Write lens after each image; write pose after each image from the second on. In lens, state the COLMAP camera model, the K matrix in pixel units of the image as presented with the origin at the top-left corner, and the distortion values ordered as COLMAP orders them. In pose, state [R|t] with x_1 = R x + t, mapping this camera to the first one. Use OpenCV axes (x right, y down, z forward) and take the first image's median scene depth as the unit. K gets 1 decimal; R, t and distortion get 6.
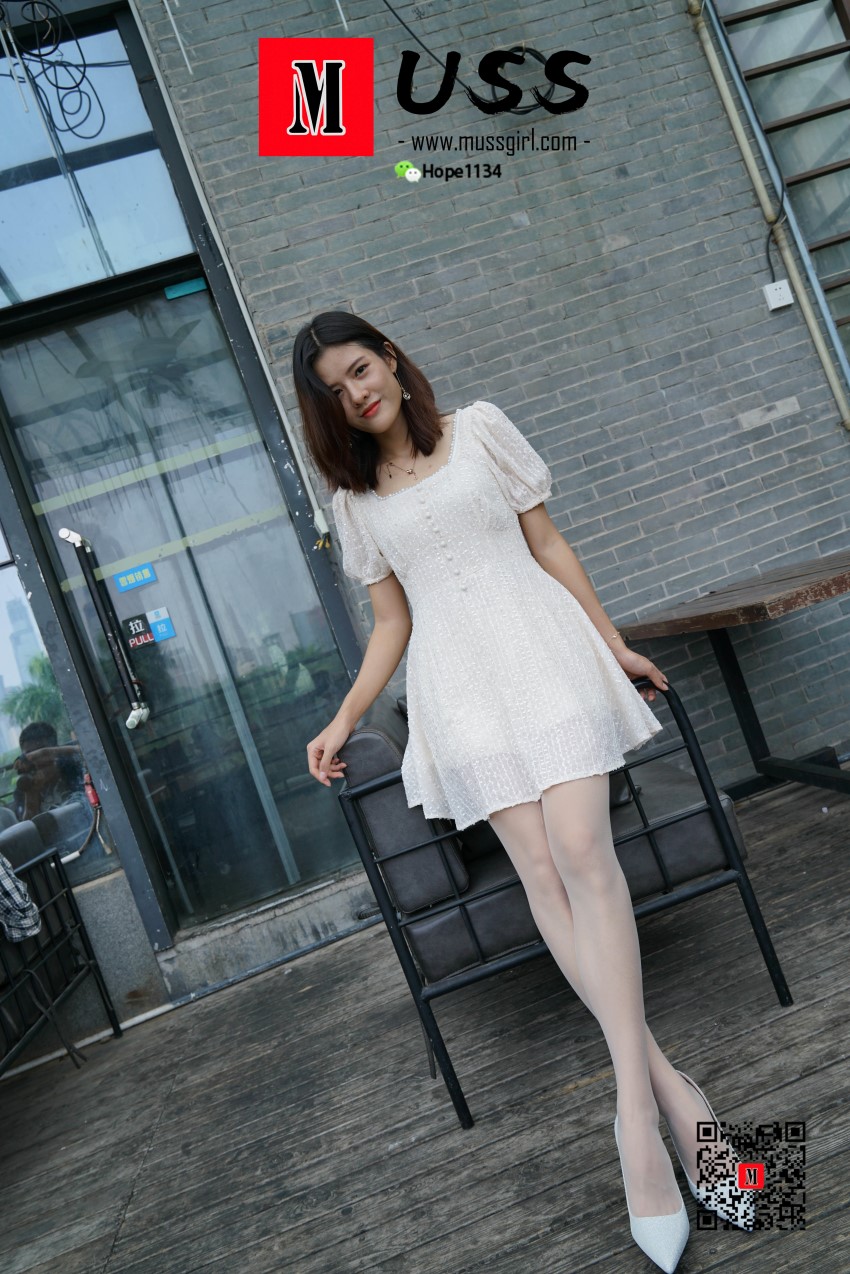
lens RADIAL K [[929.2, 0, 427.7], [0, 929.2, 639.3], [0, 0, 1]] dist [-0.018283, 0.017104]
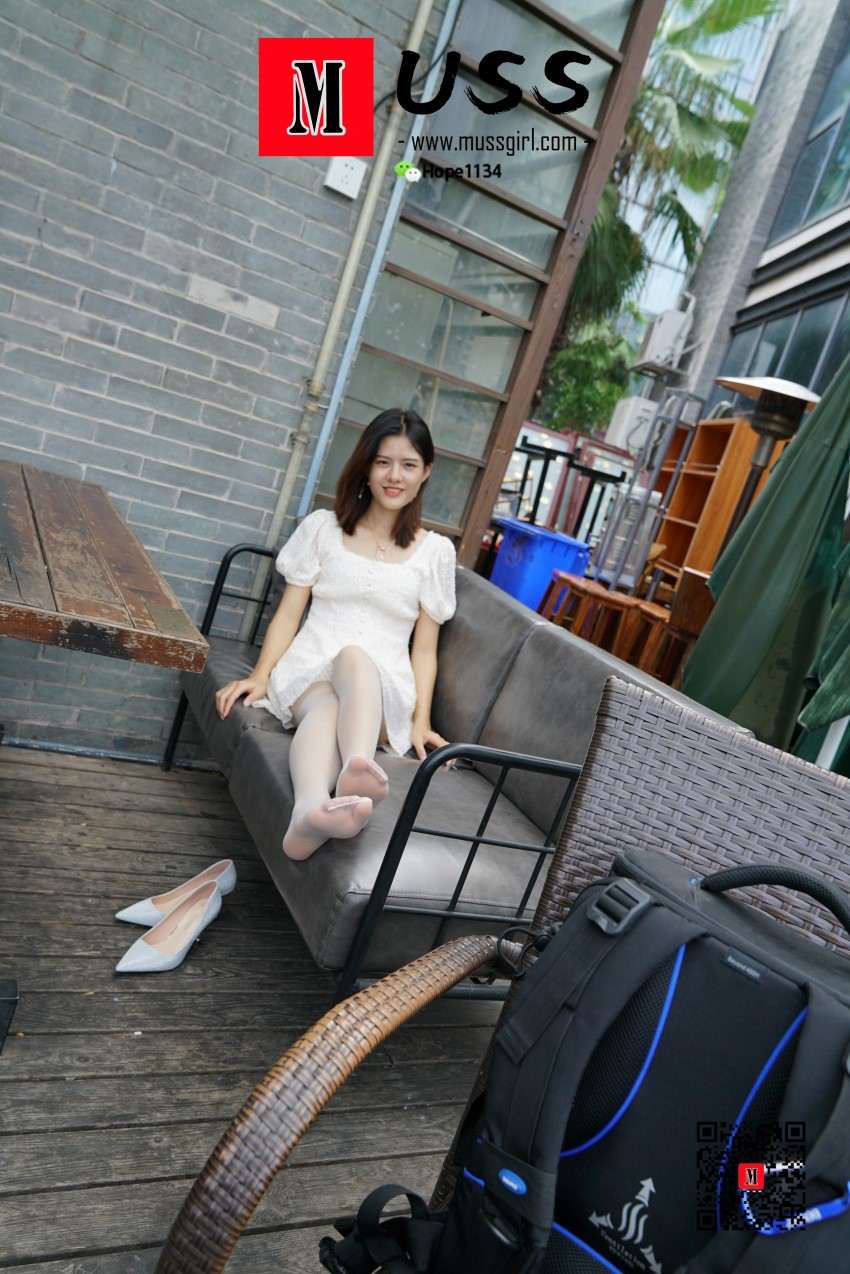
lens RADIAL K [[941.6, 0, 419.8], [0, 941.6, 633.3], [0, 0, 1]] dist [-0.006621, 0.004016]
pose [[0.734220, 0.526140, 0.429066, 0.306664], [-0.599083, 0.799430, 0.044856, -0.164508], [-0.319408, -0.289980, 0.902159, 0.244791]]
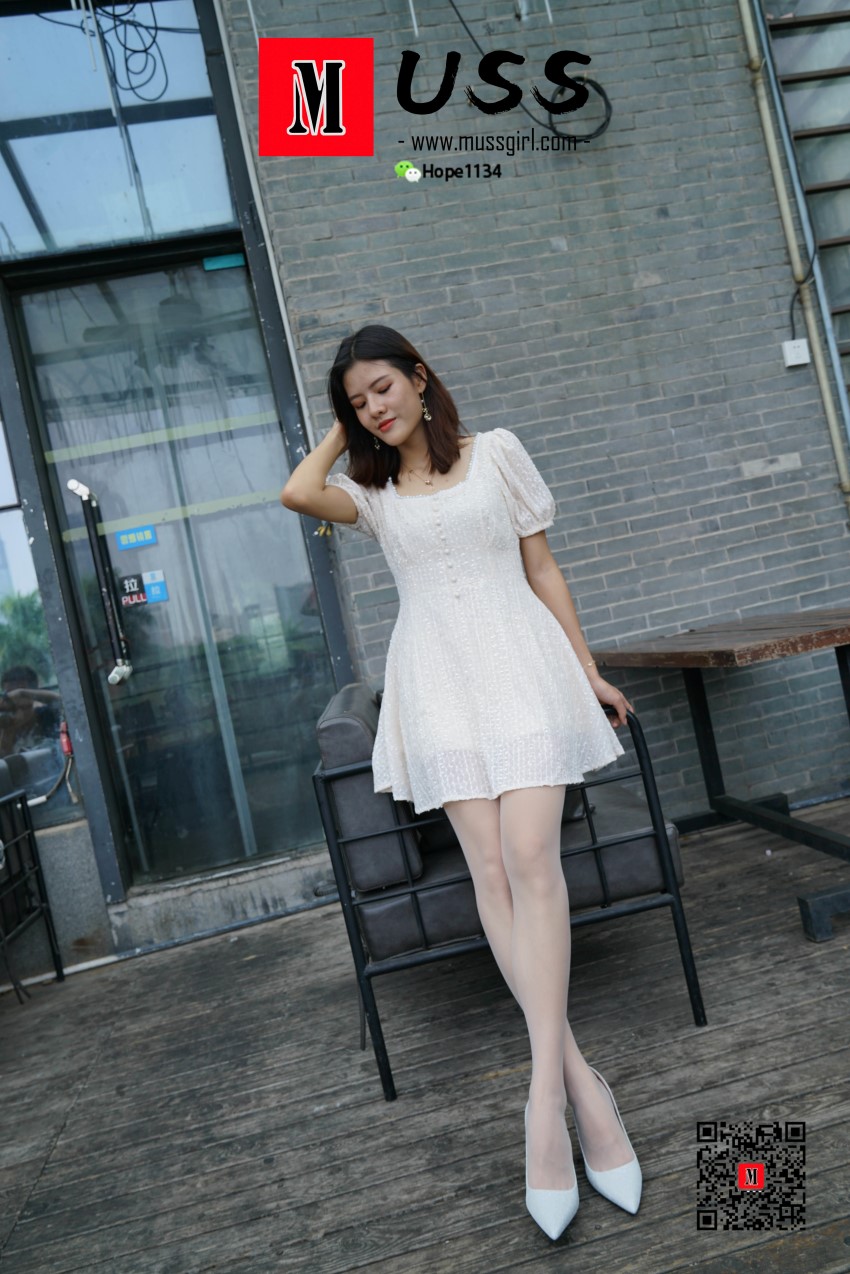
lens RADIAL K [[946.6, 0, 427.5], [0, 946.6, 638.7], [0, 0, 1]] dist [-0.015186, 0.013978]
pose [[0.990318, 0.137296, 0.020471, -0.005330], [-0.137420, 0.990501, 0.004776, -0.005757], [-0.019621, -0.007543, 0.999779, -0.045924]]
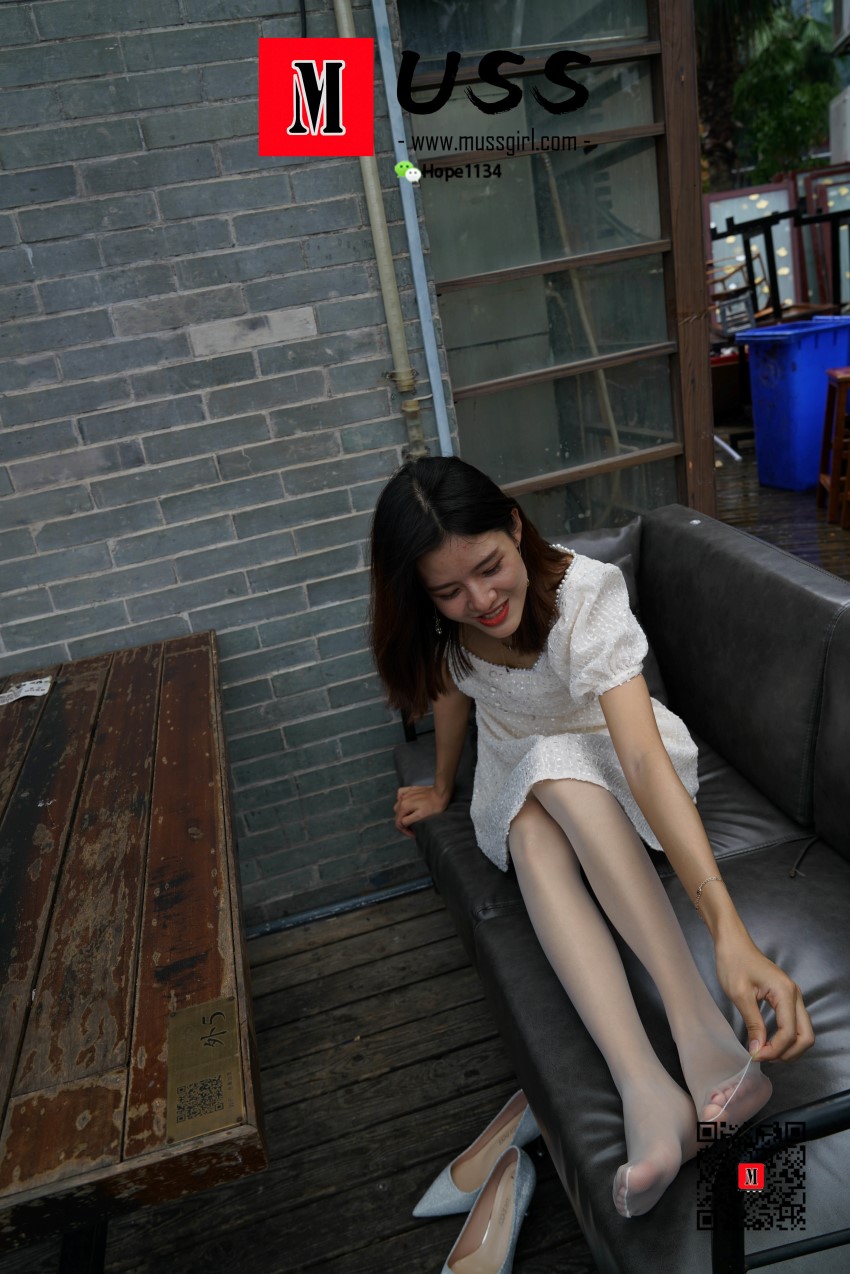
lens RADIAL K [[934.6, 0, 427.3], [0, 934.6, 639.6], [0, 0, 1]] dist [-0.020803, 0.020997]
pose [[0.972464, 0.129436, 0.193804, 0.395275], [-0.185379, 0.933586, 0.306677, -0.268960], [-0.141238, -0.334160, 0.931874, 0.457231]]
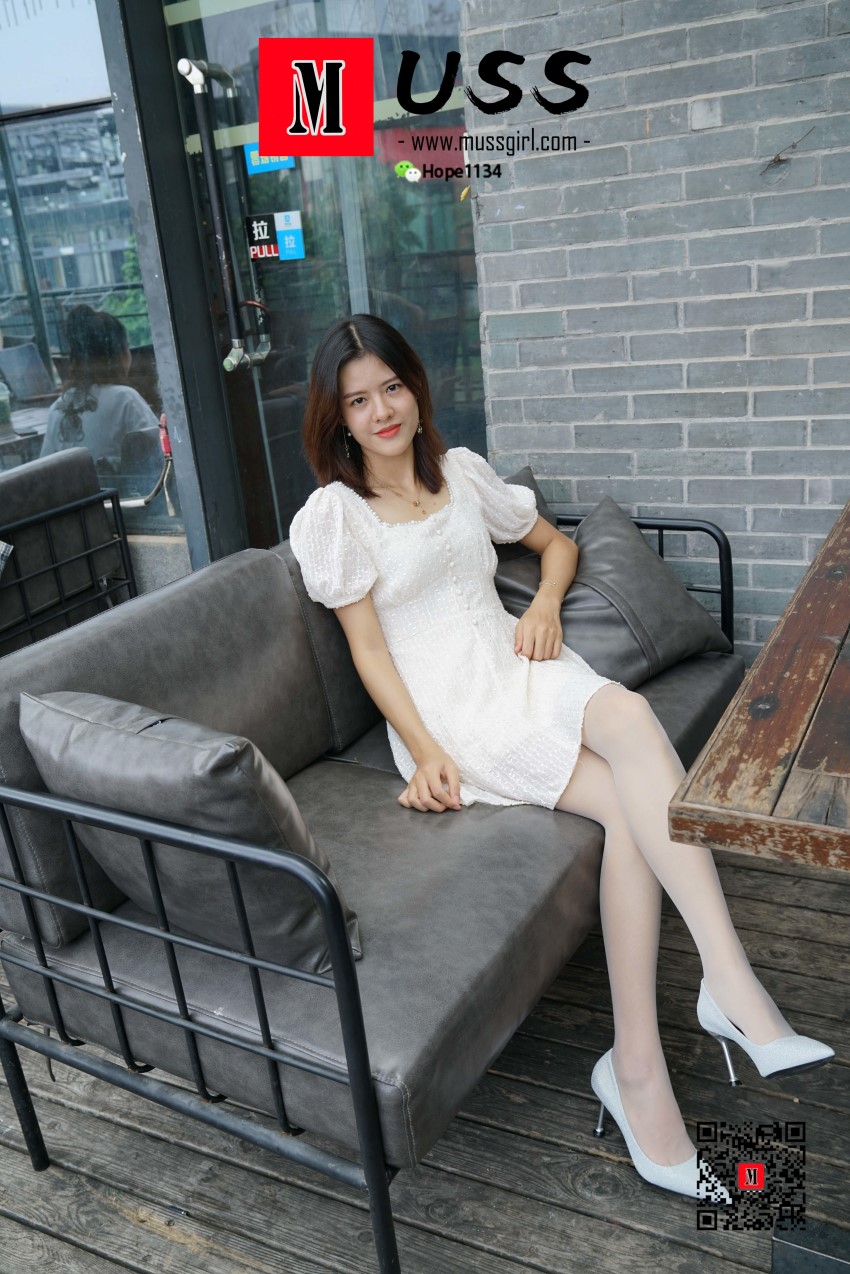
lens RADIAL K [[1095.2, 0, 428.1], [0, 1095.2, 641.4], [0, 0, 1]] dist [0.002042, 0.001808]
pose [[0.818832, 0.424675, -0.386219, 0.265077], [-0.190753, 0.835885, 0.514694, -0.218976], [0.541412, -0.347775, 0.765457, 0.329802]]
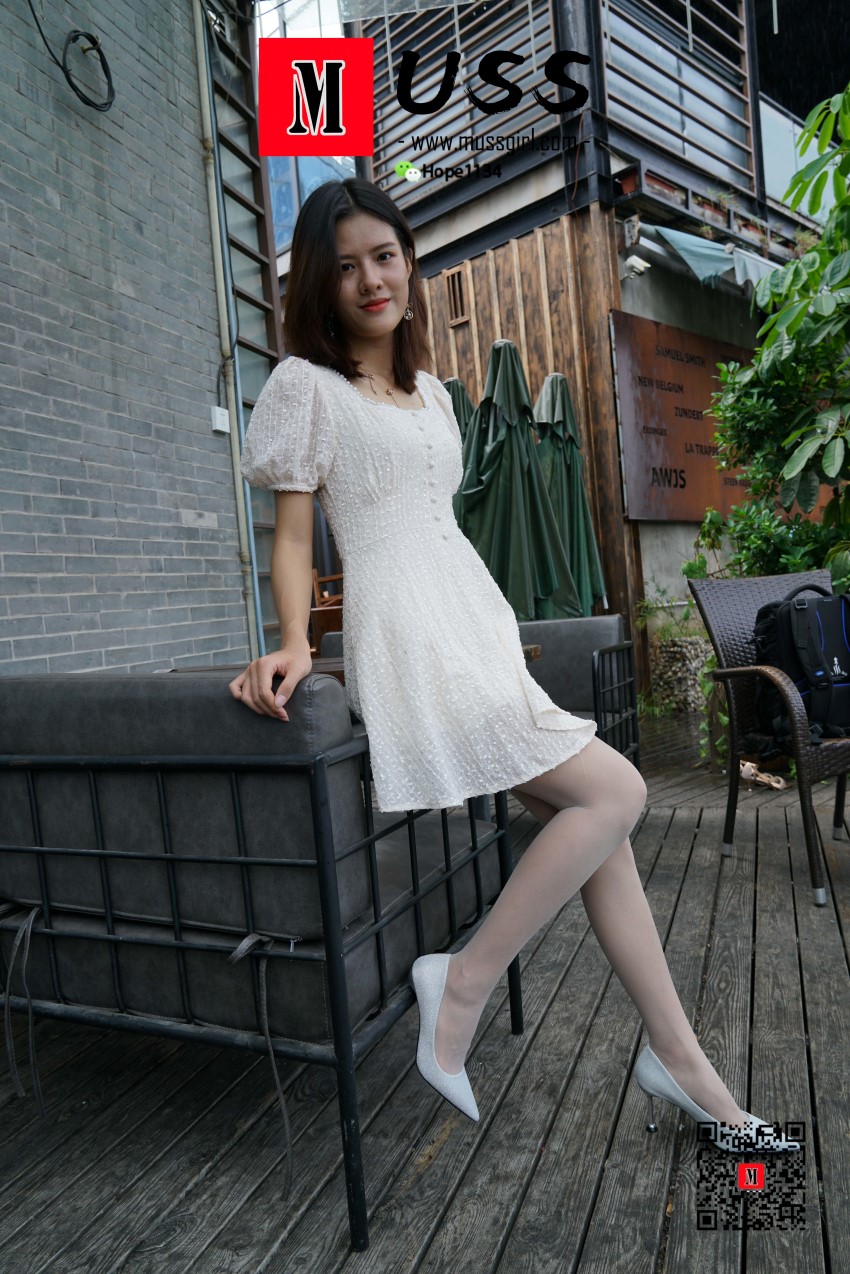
lens RADIAL K [[929.2, 0, 427.7], [0, 929.2, 639.3], [0, 0, 1]] dist [-0.018283, 0.017104]
pose [[0.447444, 0.277643, 0.850123, -0.363065], [-0.084294, 0.959449, -0.268982, 0.141513], [-0.890331, 0.048694, 0.452703, 0.326423]]
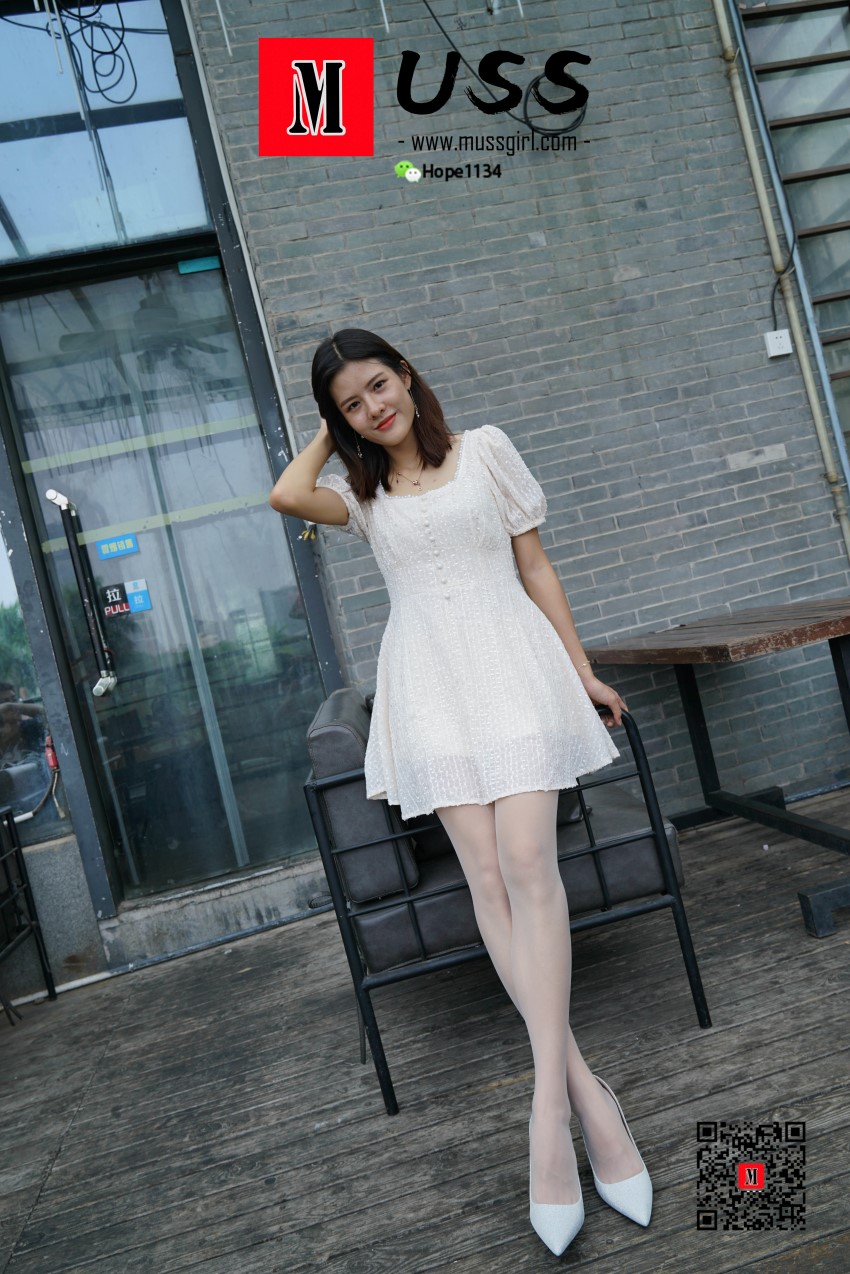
lens RADIAL K [[947.9, 0, 427.9], [0, 947.9, 638.7], [0, 0, 1]] dist [-0.020180, 0.020757]
pose [[0.993367, 0.109692, 0.034496, -0.007006], [-0.109856, 0.993943, 0.002874, -0.007676], [-0.033971, -0.006644, 0.999401, -0.034970]]
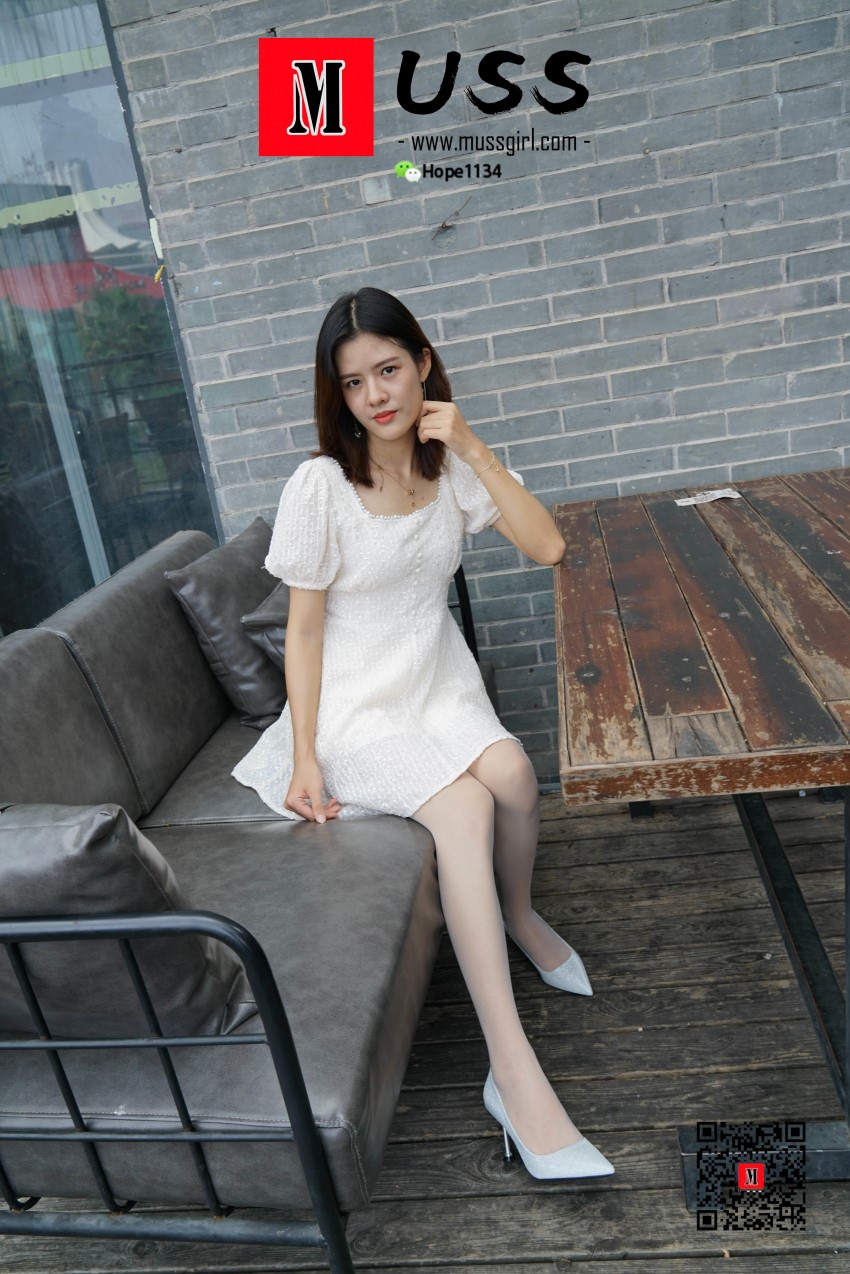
lens RADIAL K [[974.3, 0, 428.3], [0, 974.3, 640.1], [0, 0, 1]] dist [-0.014521, 0.013511]
pose [[0.962123, 0.245069, -0.119421, 0.204884], [-0.179113, 0.898489, 0.400794, -0.176006], [0.205521, -0.364223, 0.908352, 0.330803]]
